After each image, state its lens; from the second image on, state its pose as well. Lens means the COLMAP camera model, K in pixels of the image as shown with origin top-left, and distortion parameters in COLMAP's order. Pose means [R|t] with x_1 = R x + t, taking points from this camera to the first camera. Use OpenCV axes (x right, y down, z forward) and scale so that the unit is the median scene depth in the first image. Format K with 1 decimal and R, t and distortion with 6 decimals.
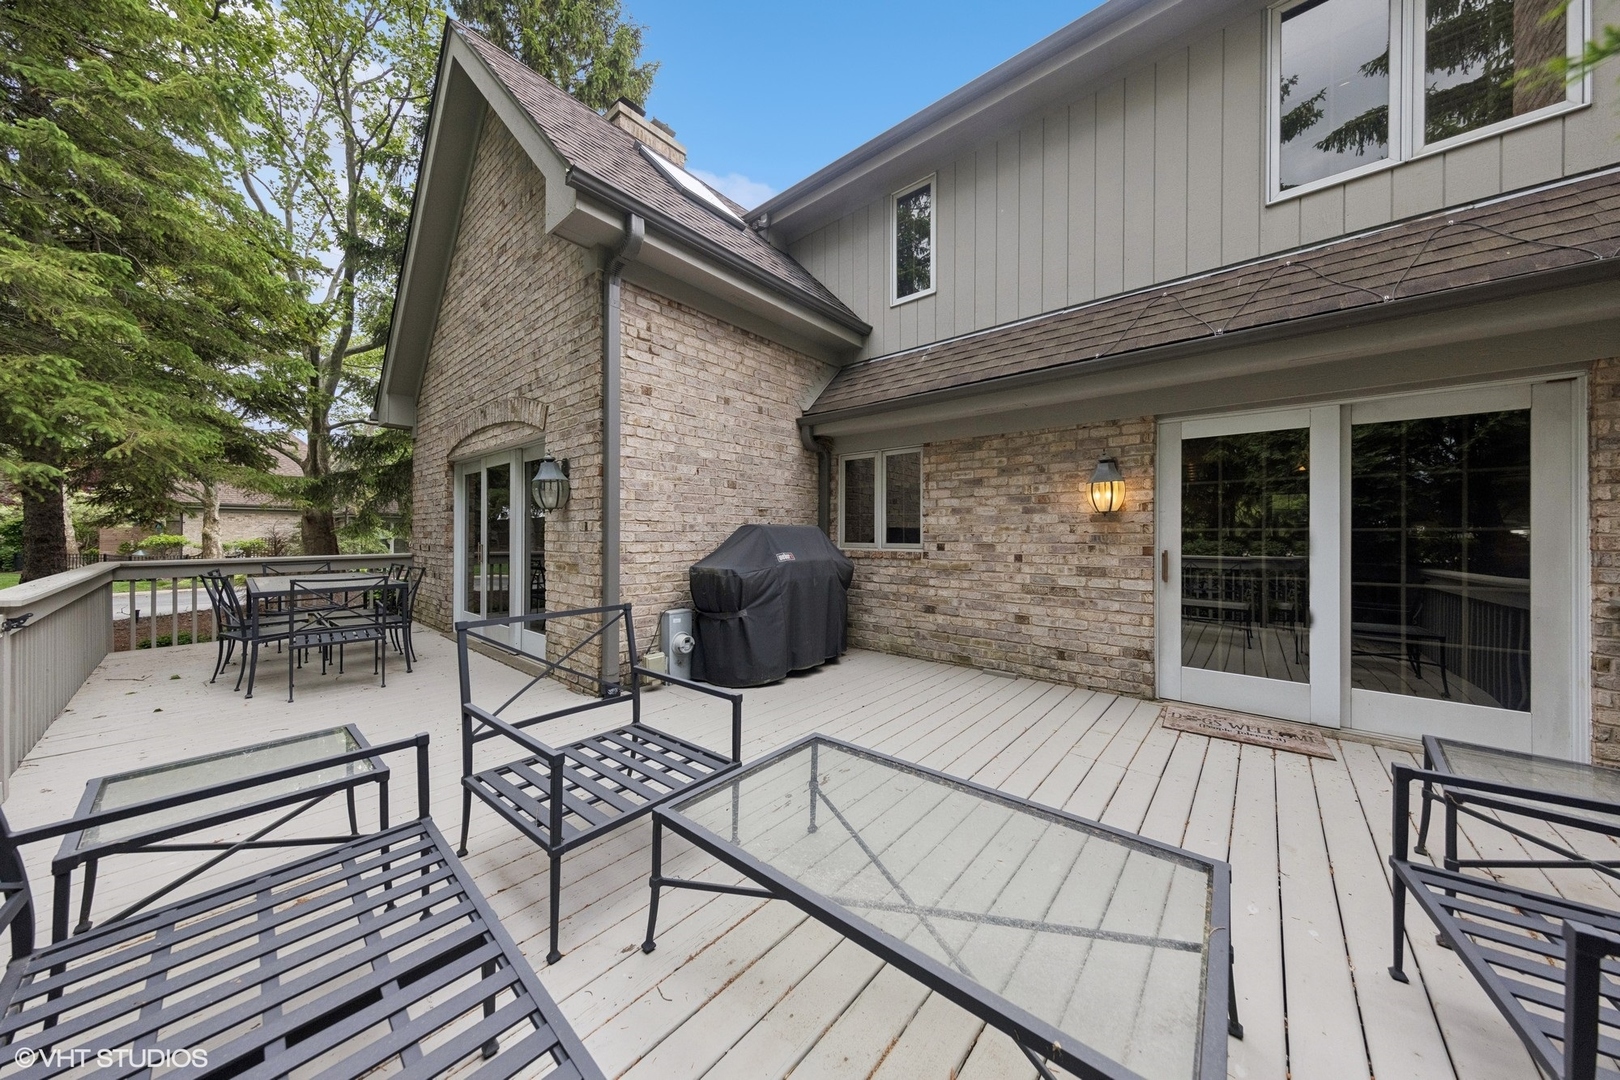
lens RADIAL K [[522.1, 0, 805.2], [0, 522.1, 536.6], [0, 0, 1]] dist [0.002766, 0.000024]
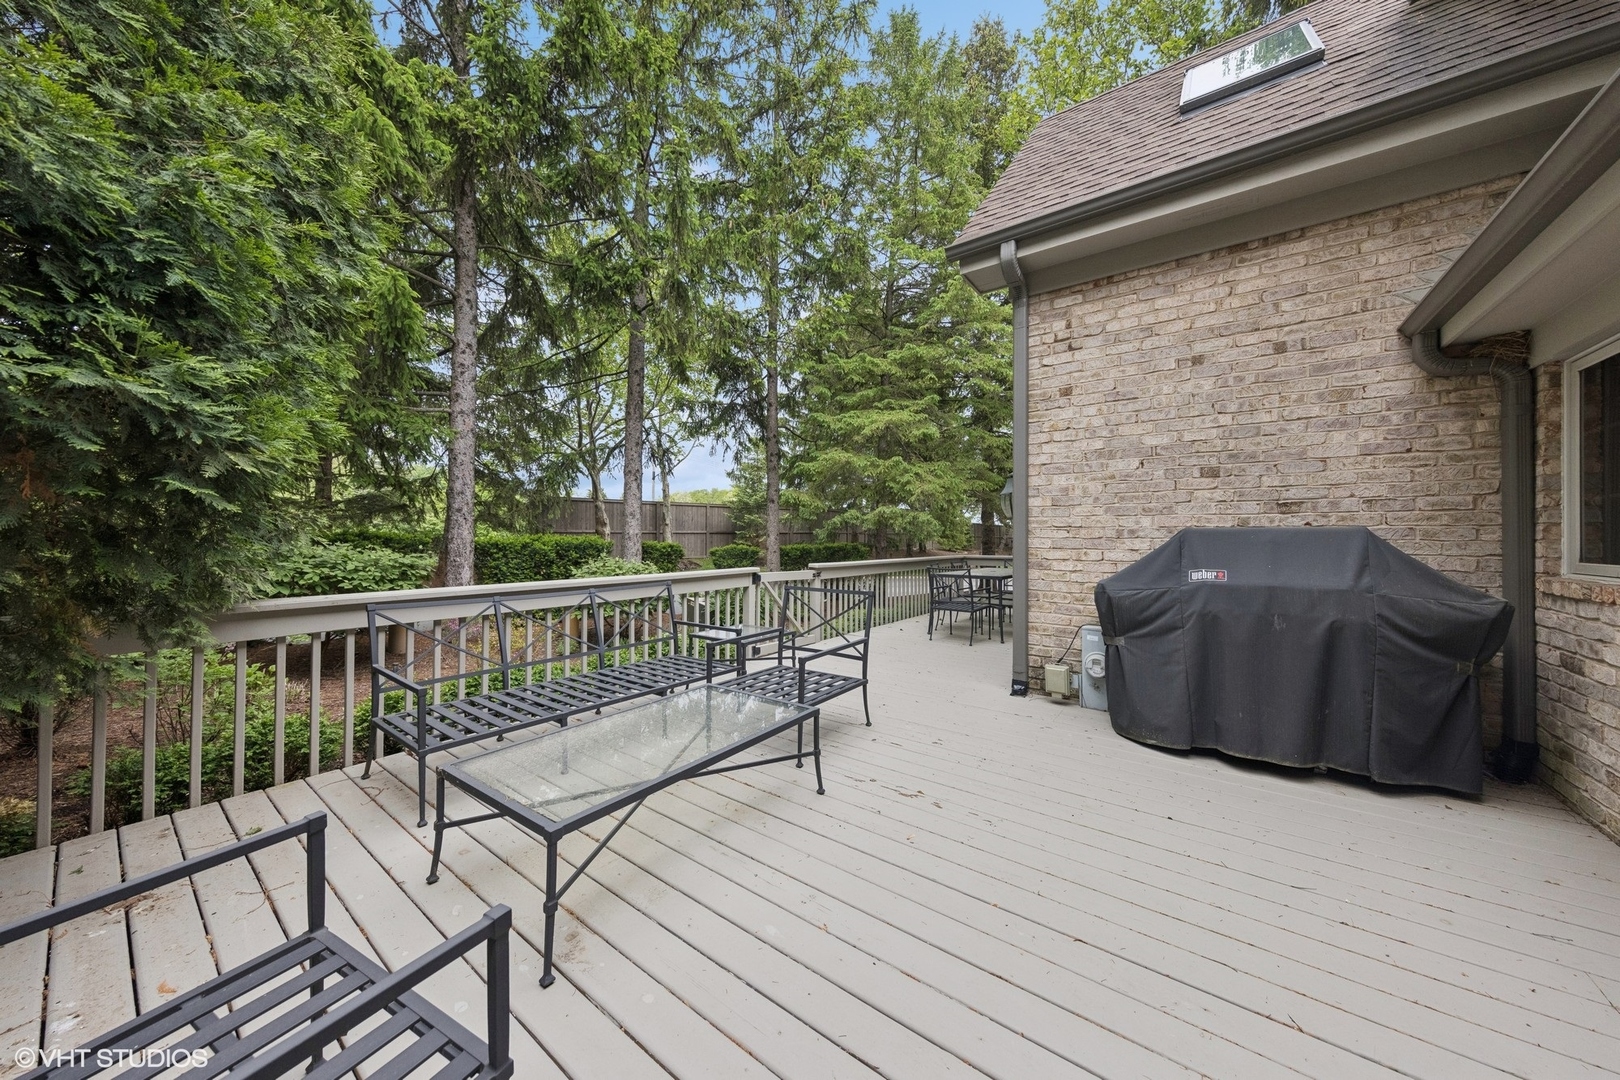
lens RADIAL K [[522.1, 0, 806.5], [0, 522.1, 536.0], [0, 0, 1]] dist [0.002766, 0.000024]
pose [[0.072788, -0.005793, -0.997331, 0.594480], [-0.007412, 0.999952, -0.006349, -0.003714], [0.997320, 0.007854, 0.072741, 0.439124]]
